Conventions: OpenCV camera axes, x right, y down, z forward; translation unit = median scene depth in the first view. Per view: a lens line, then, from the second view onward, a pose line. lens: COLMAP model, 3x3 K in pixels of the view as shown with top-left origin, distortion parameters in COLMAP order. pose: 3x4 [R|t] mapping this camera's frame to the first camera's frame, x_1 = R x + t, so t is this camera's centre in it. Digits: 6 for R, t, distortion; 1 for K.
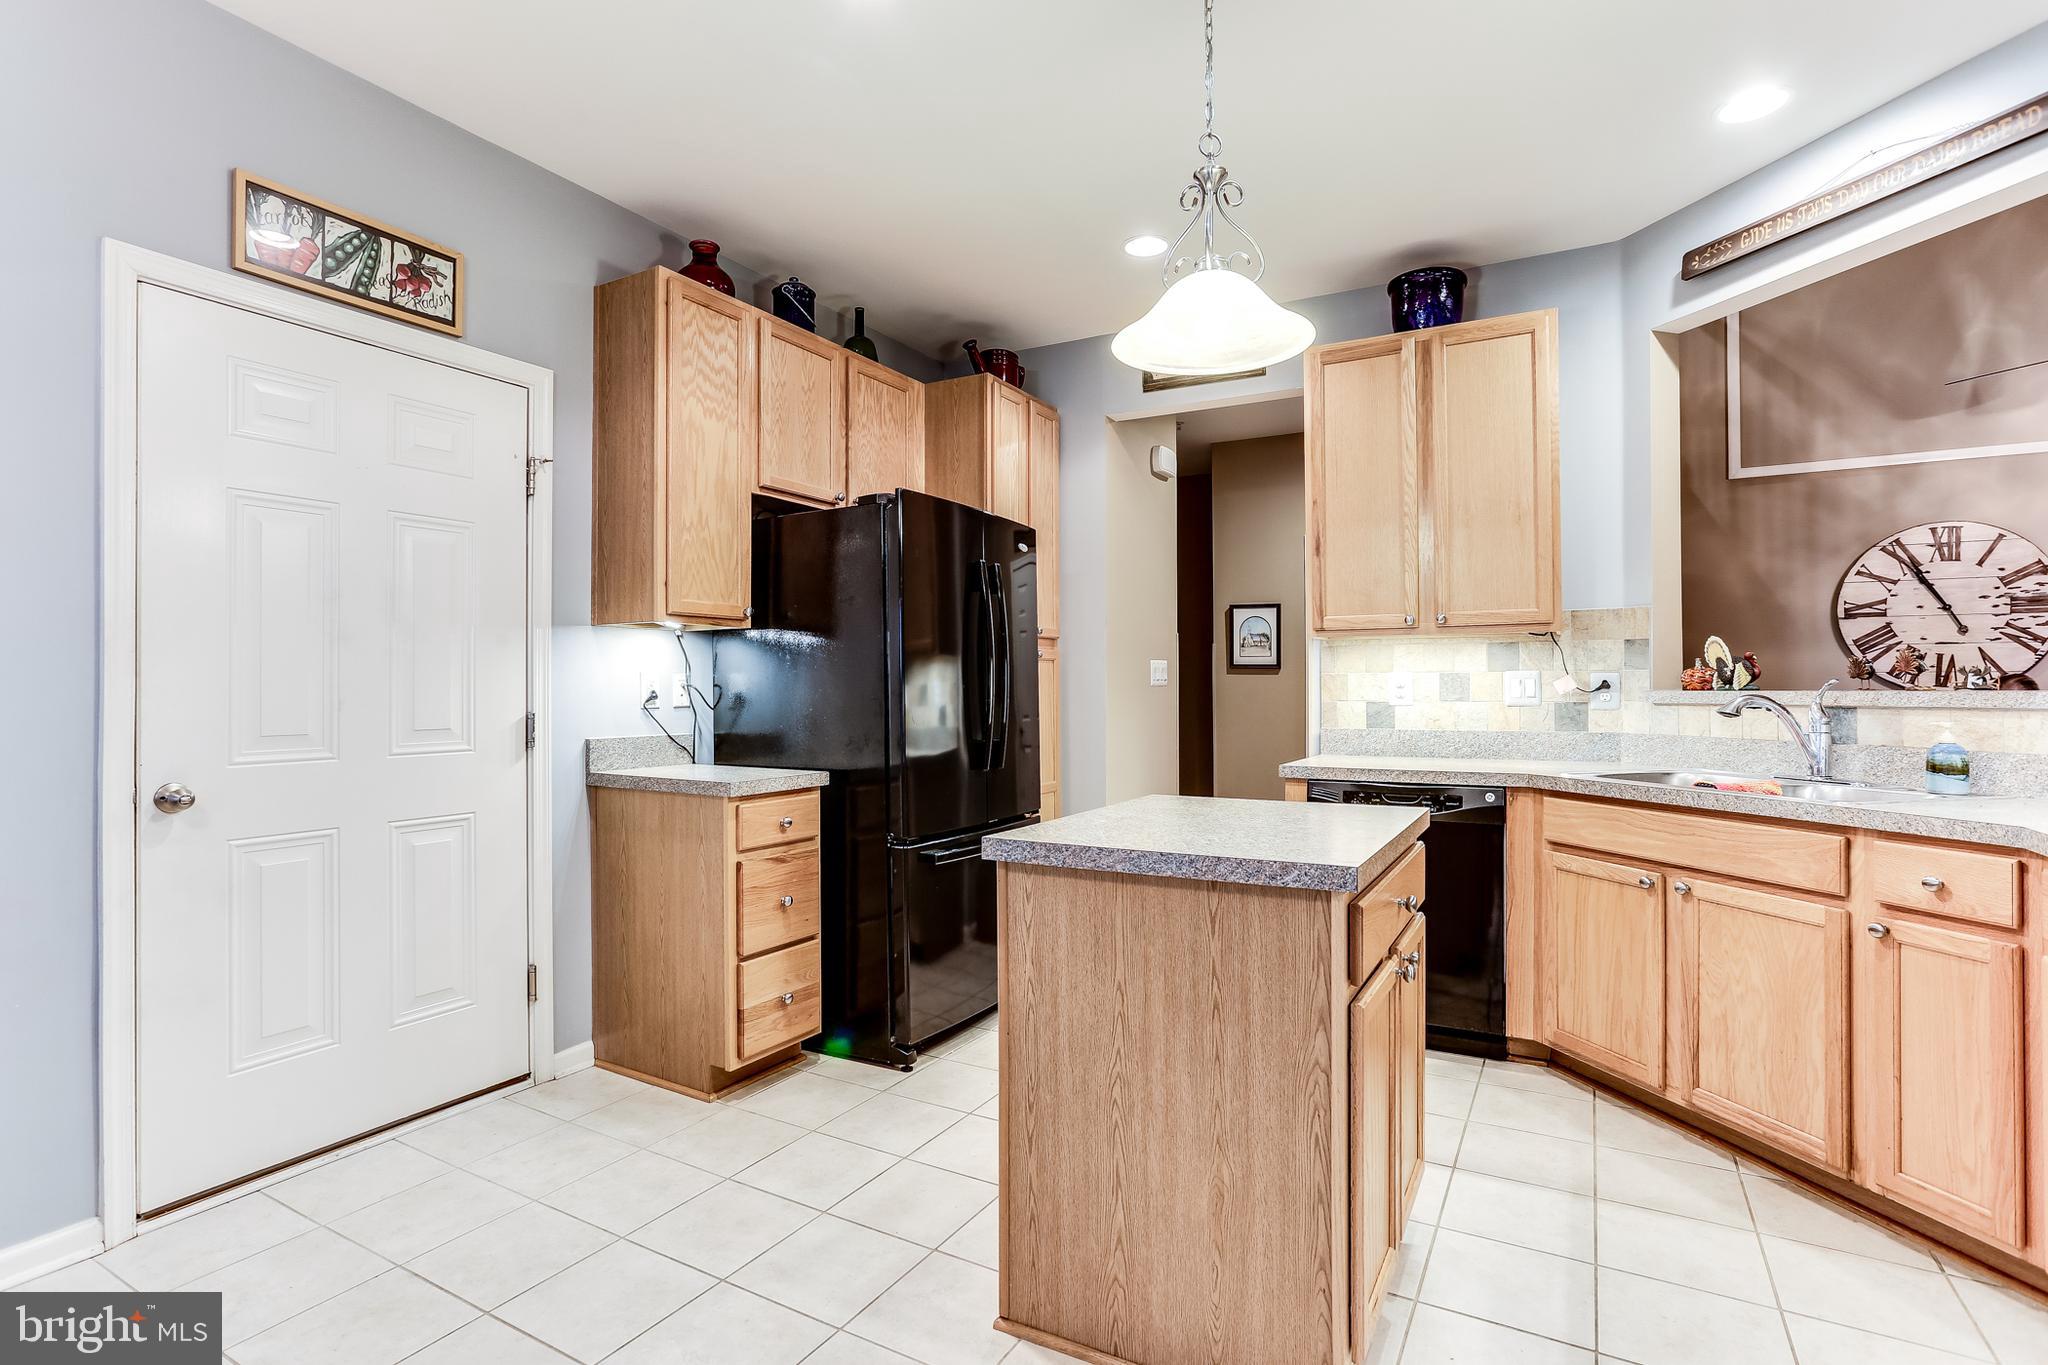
lens RADIAL K [[986.5, 0, 1020.6], [0, 986.5, 686.2], [0, 0, 1]] dist [-0.000578, 0.000941]
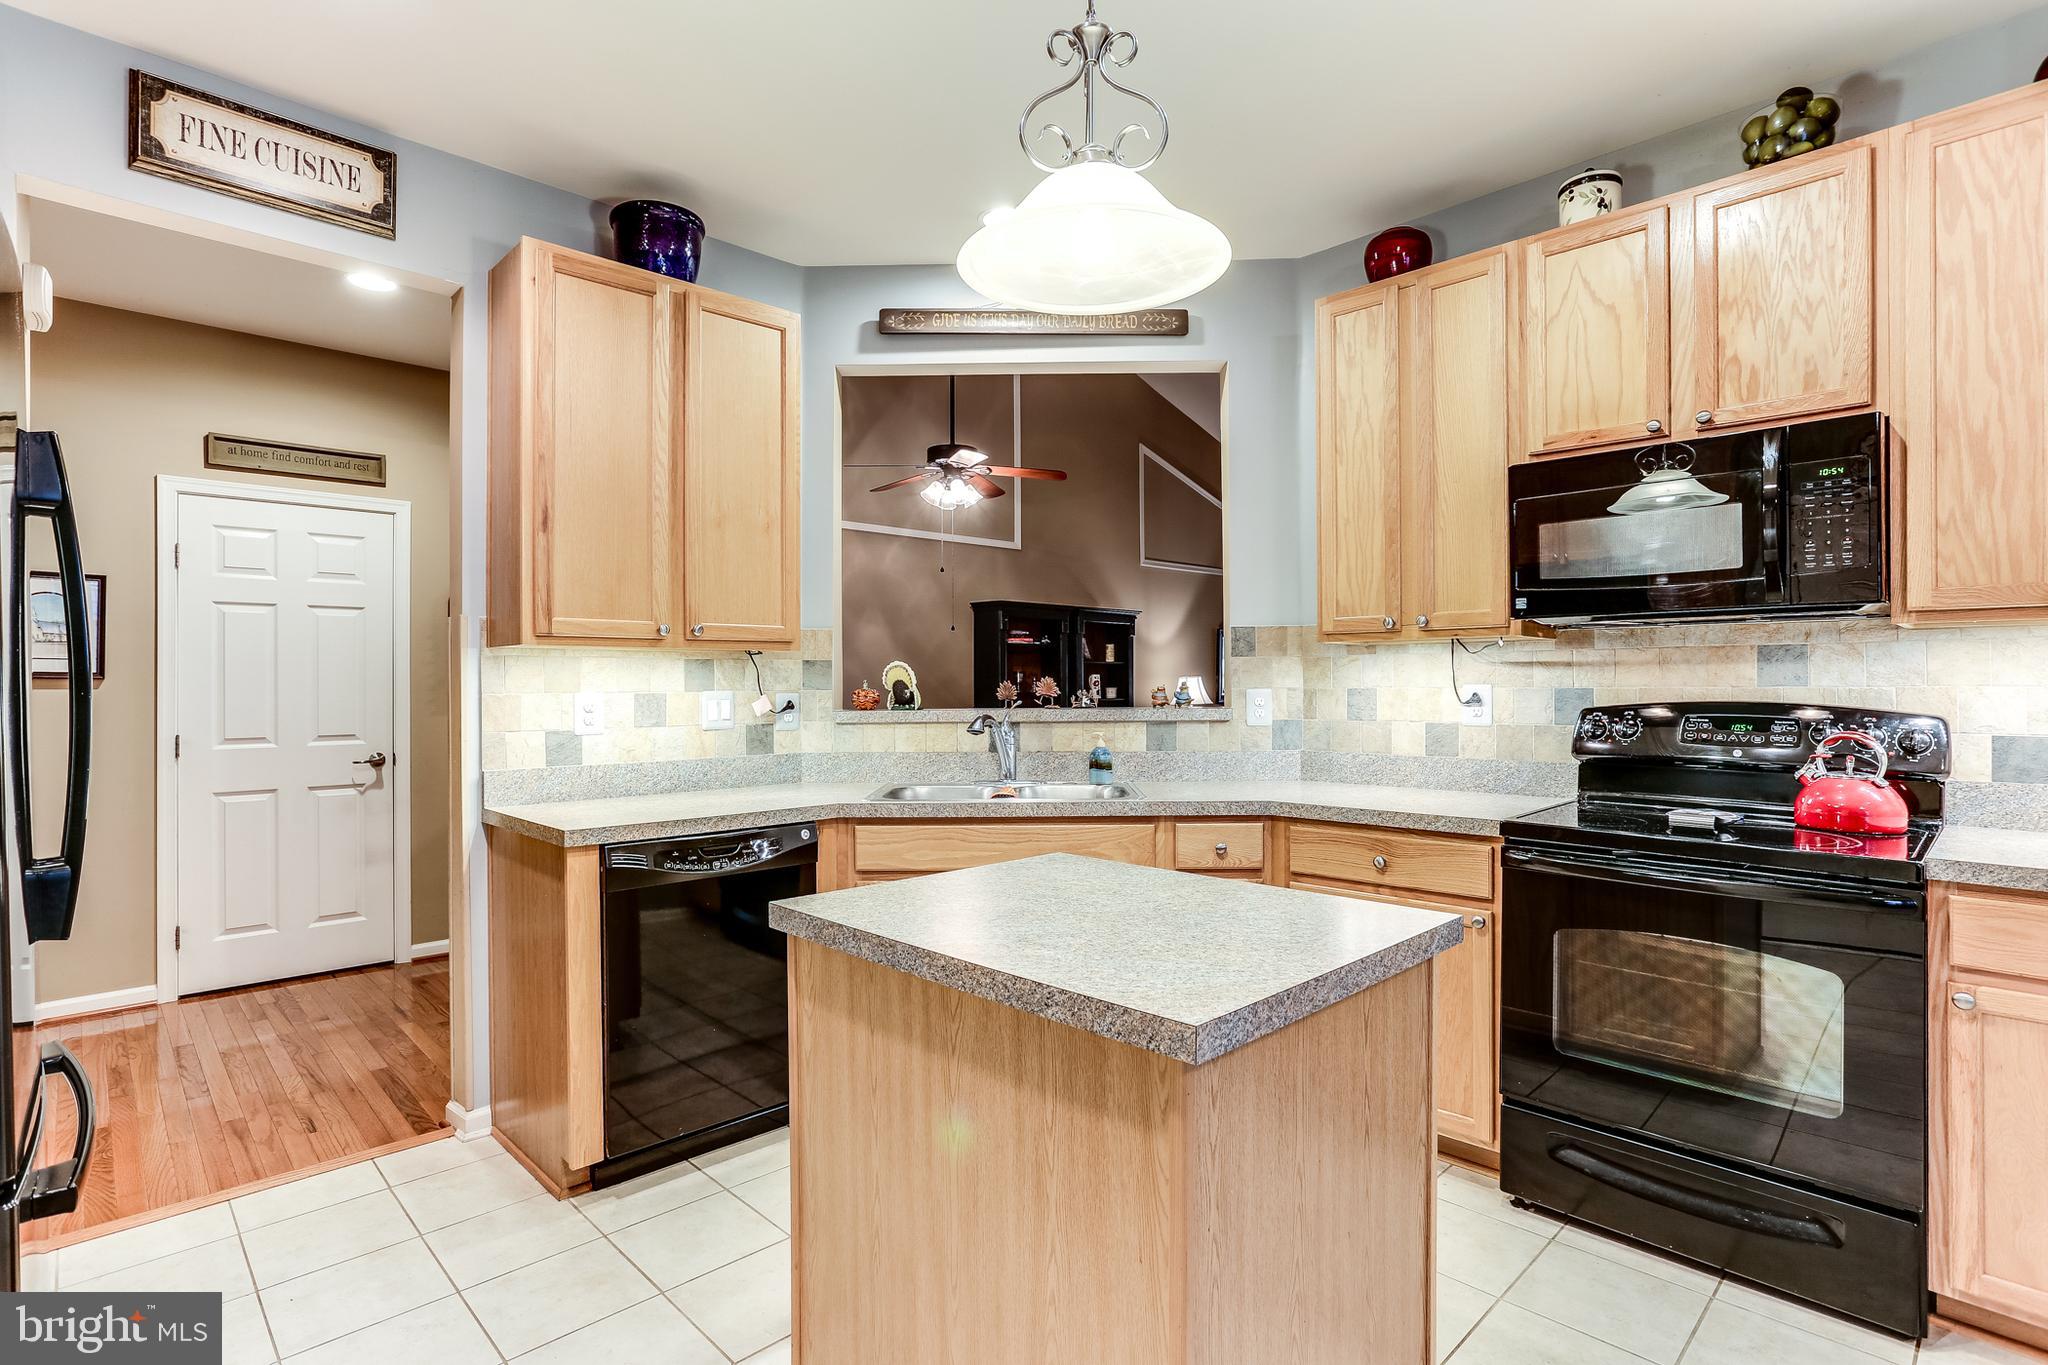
lens RADIAL K [[1019.3, 0, 1018.8], [0, 1019.3, 671.6], [0, 0, 1]] dist [-0.034553, 0.019822]
pose [[0.295501, 0.014283, 0.955236, -0.325361], [0.004192, 0.999859, -0.016247, -0.018234], [-0.955333, 0.008805, 0.295400, 0.496111]]
